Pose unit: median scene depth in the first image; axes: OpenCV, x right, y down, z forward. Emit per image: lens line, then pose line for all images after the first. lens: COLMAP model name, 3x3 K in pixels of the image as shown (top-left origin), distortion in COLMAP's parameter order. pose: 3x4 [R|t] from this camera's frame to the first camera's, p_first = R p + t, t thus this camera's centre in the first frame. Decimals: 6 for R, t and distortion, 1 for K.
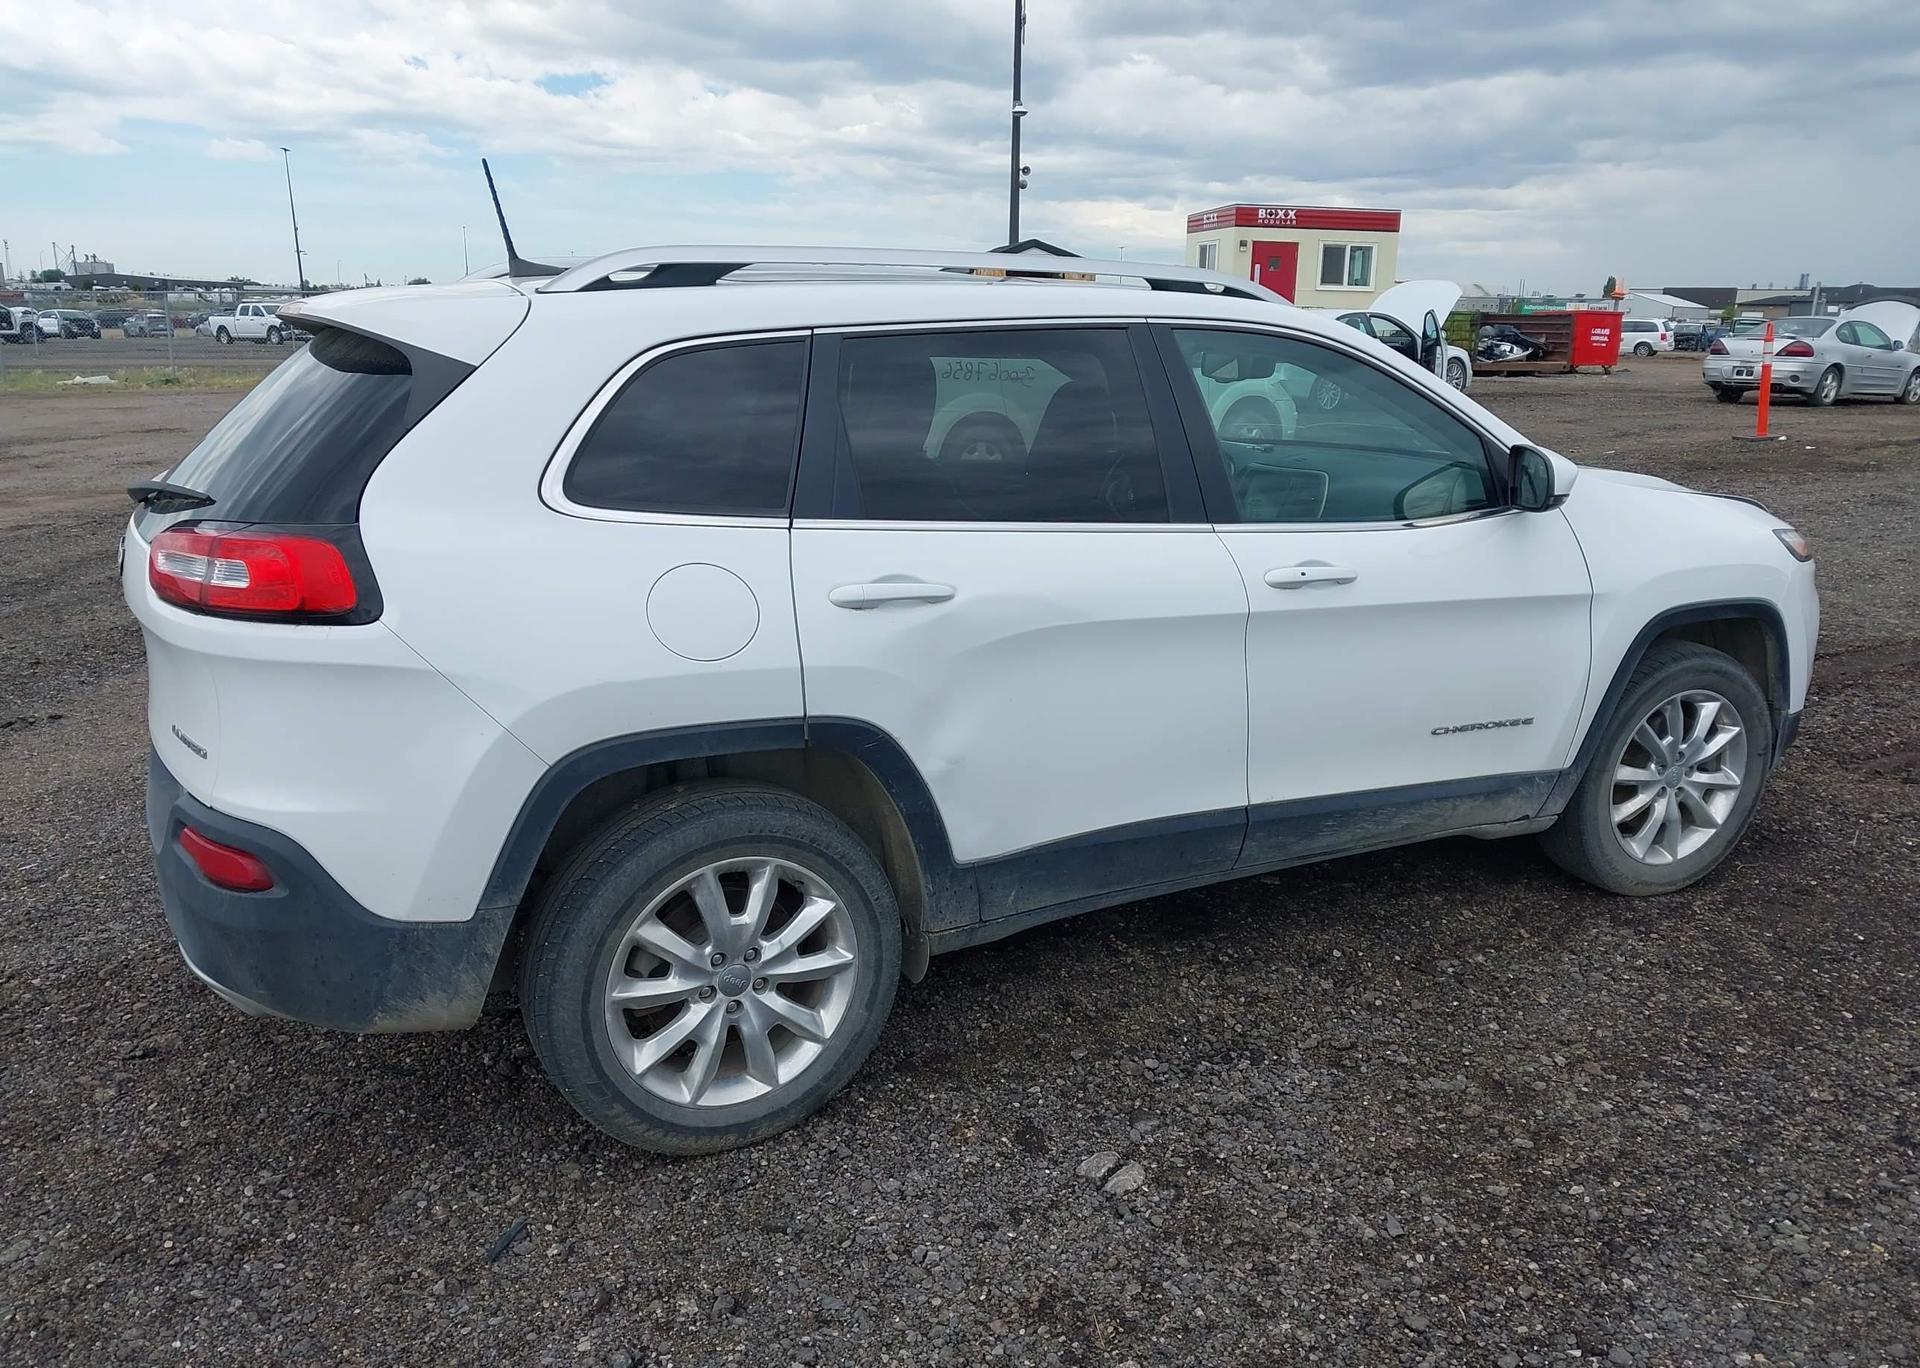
lens RADIAL K [[1531.6, 0, 1009.1], [0, 1531.6, 688.3], [0, 0, 1]] dist [0.028936, -0.024797]
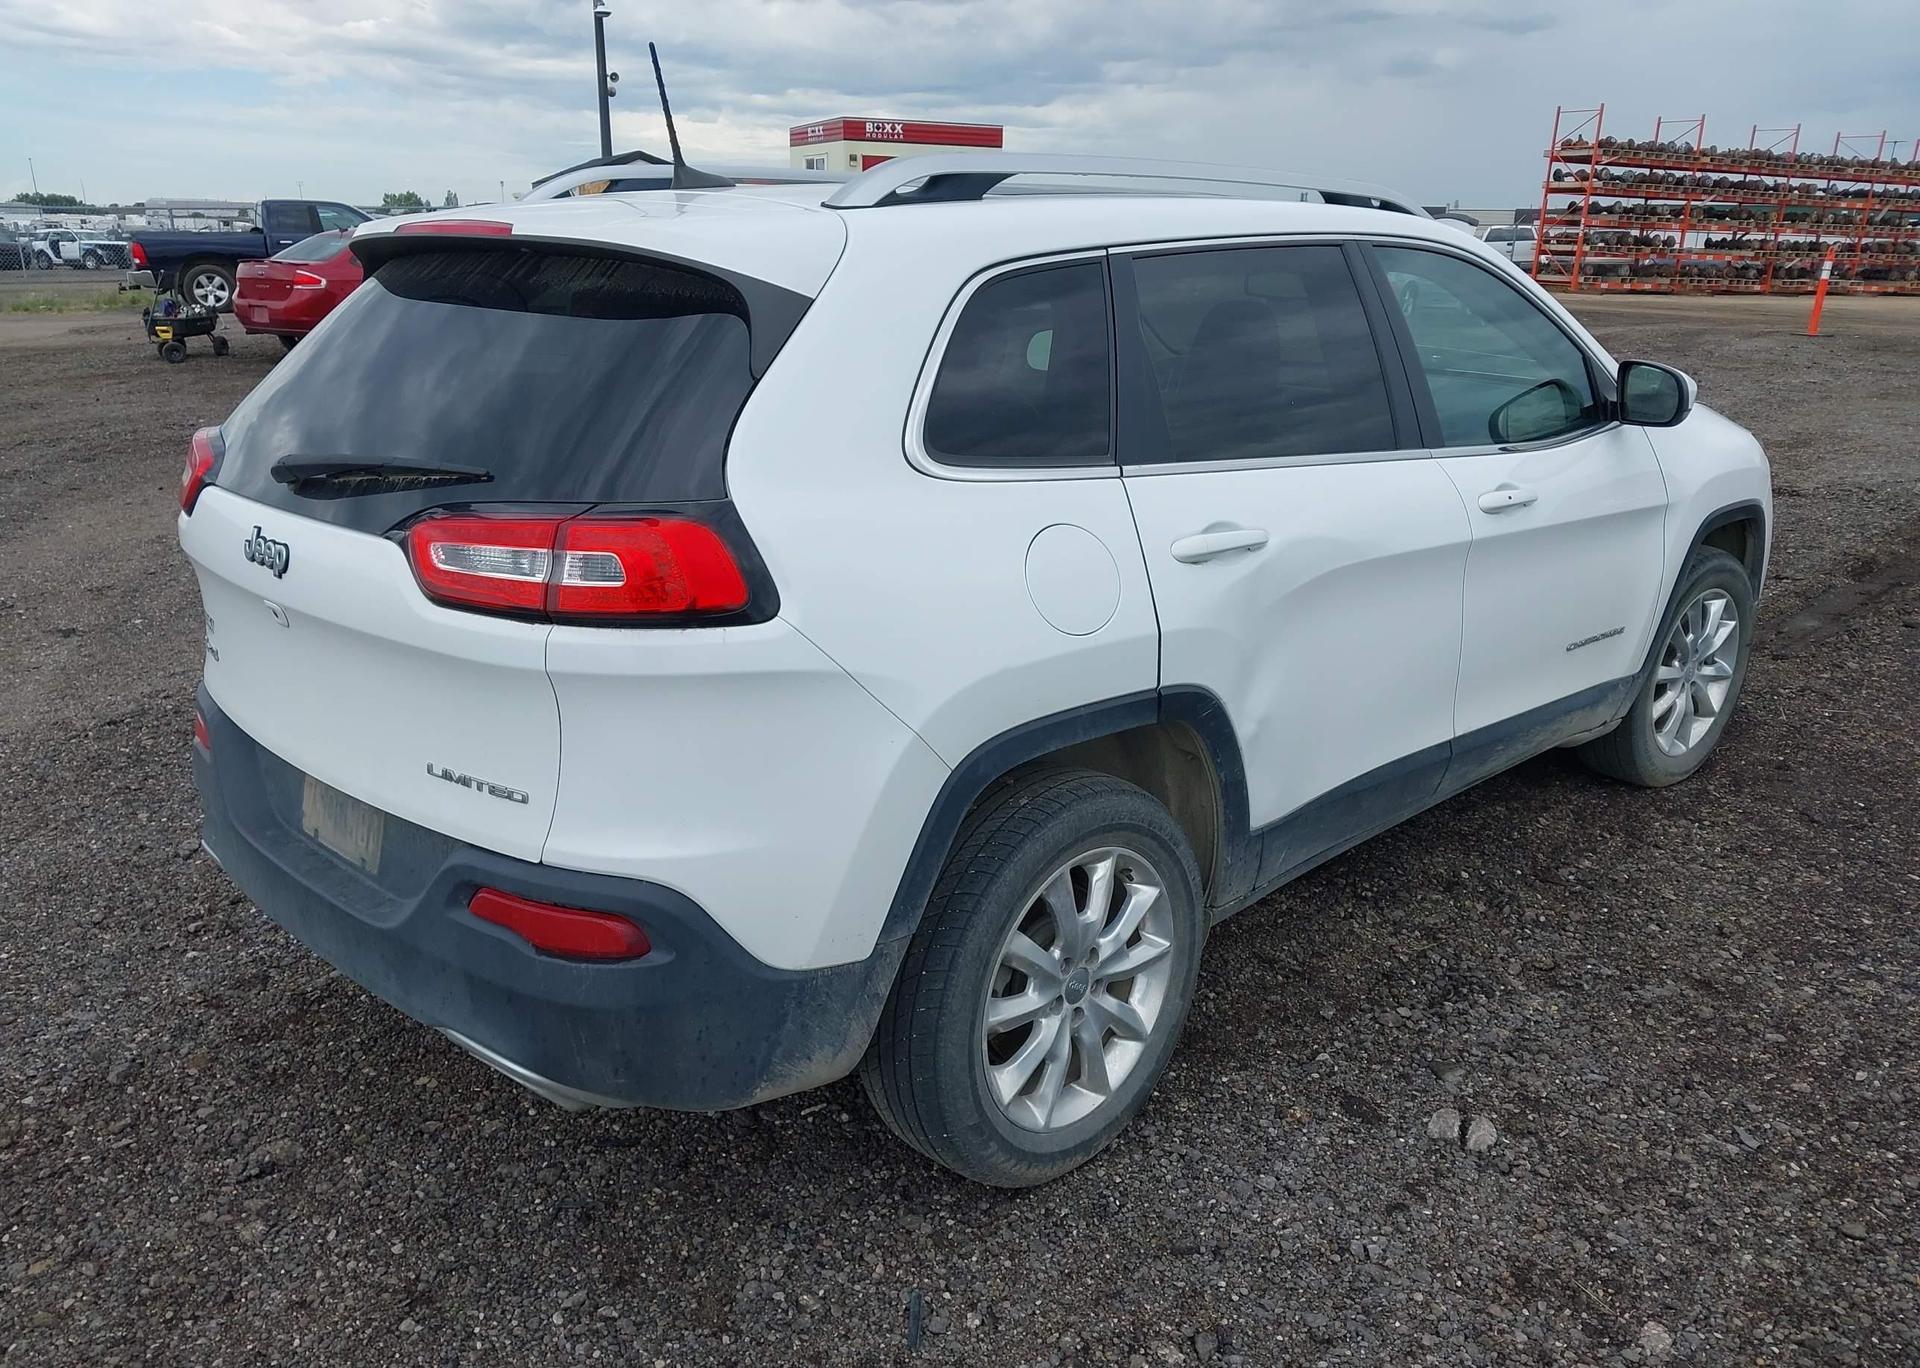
lens RADIAL K [[1531.6, 0, 957.0], [0, 1531.6, 689.9], [0, 0, 1]] dist [0.028936, -0.024797]
pose [[0.960055, -0.083478, 0.267068, -0.412976], [0.069812, 0.995737, 0.060277, -0.035860], [-0.270961, -0.039225, 0.961791, 0.143677]]
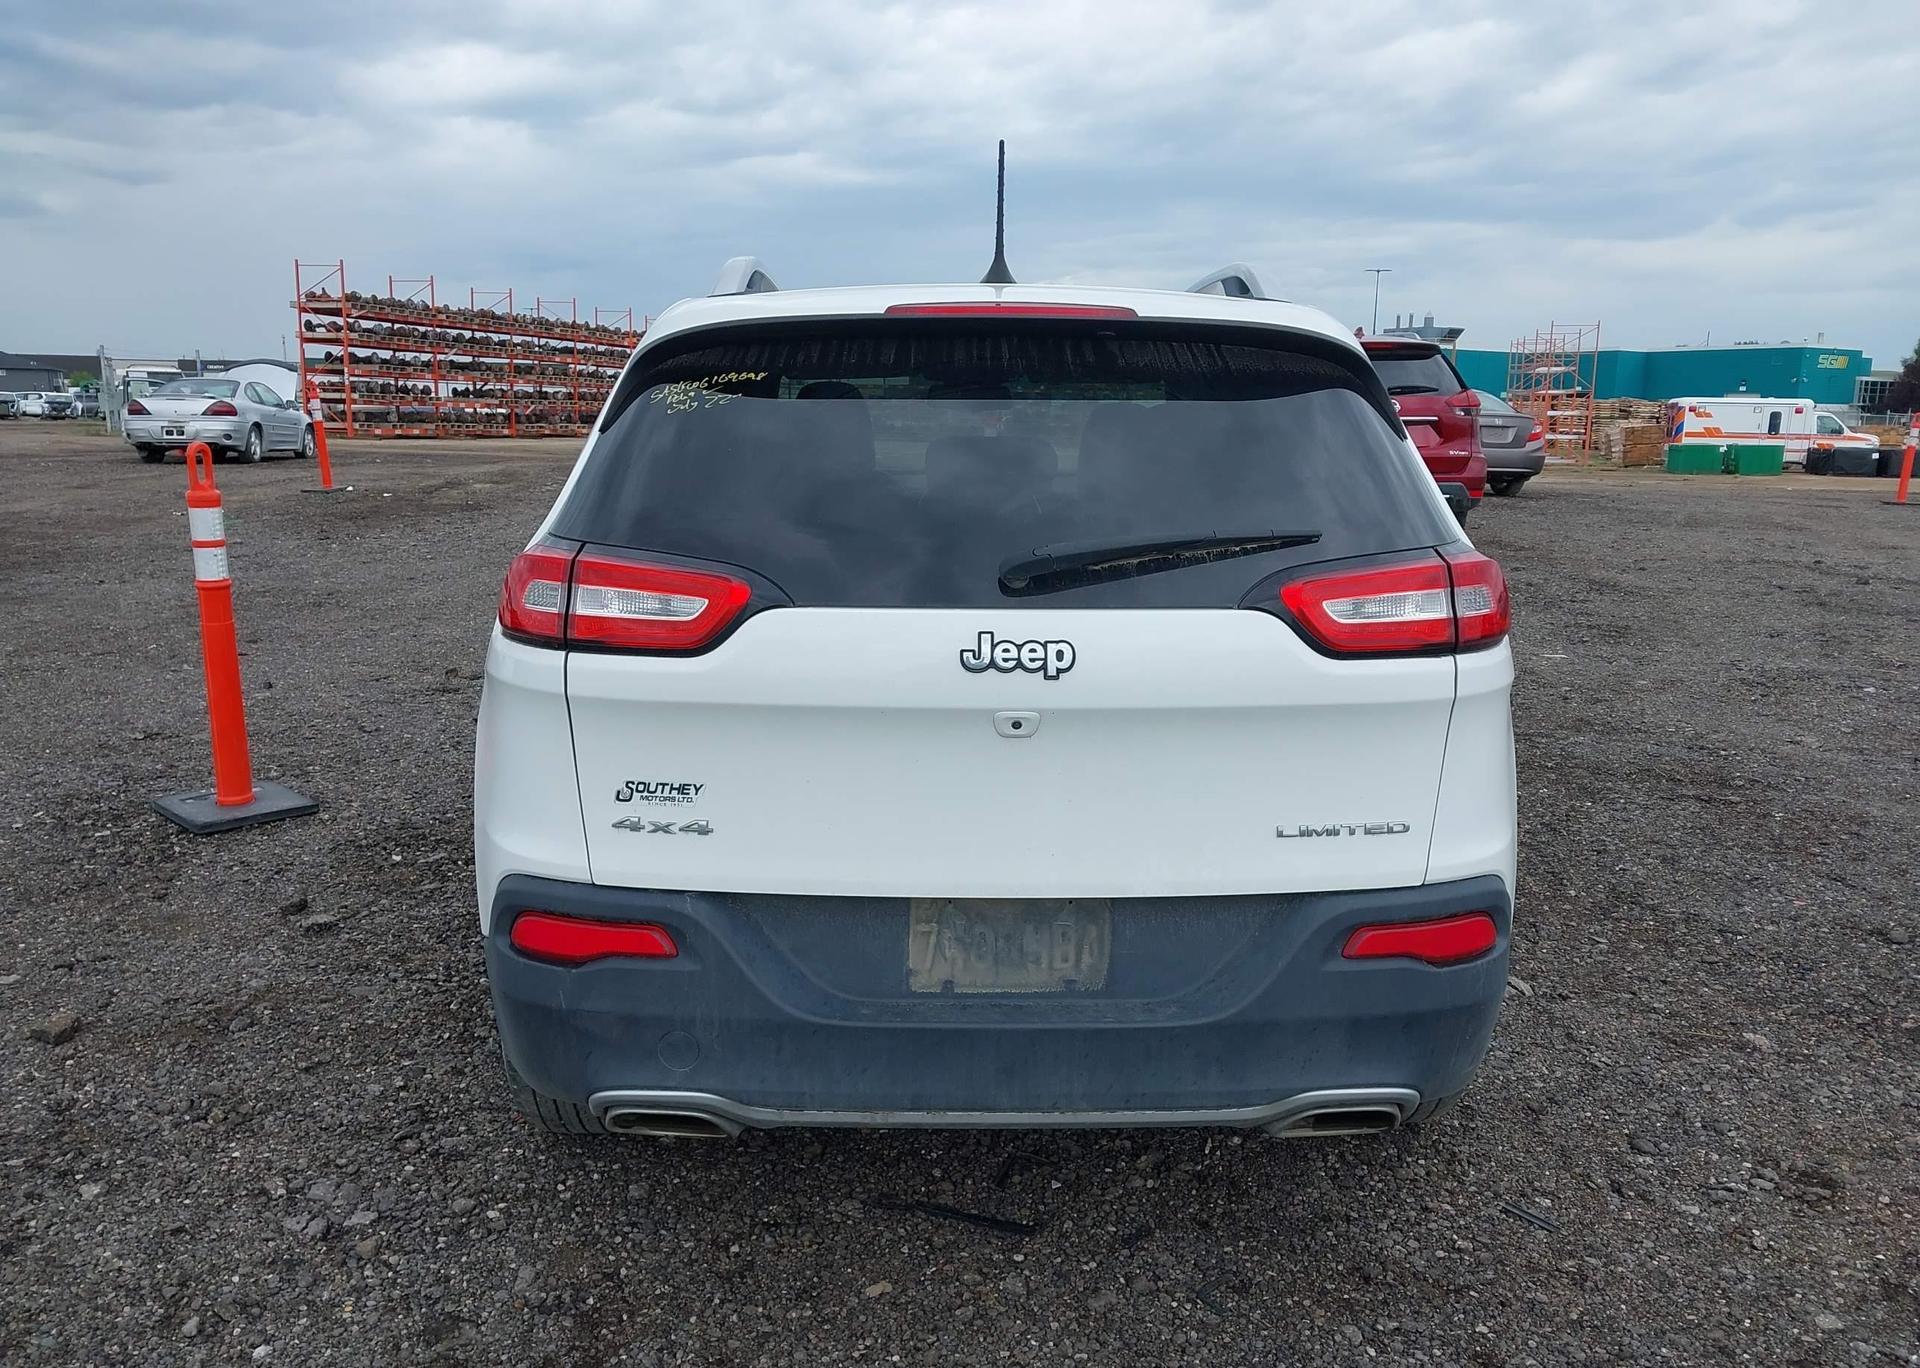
lens RADIAL K [[1531.6, 0, 961.6], [0, 1531.6, 689.8], [0, 0, 1]] dist [0.028936, -0.024797]
pose [[0.477883, -0.174199, 0.860977, -0.770439], [0.208334, 0.974651, 0.081563, -0.081153], [-0.853361, 0.140393, 0.502061, 0.396150]]
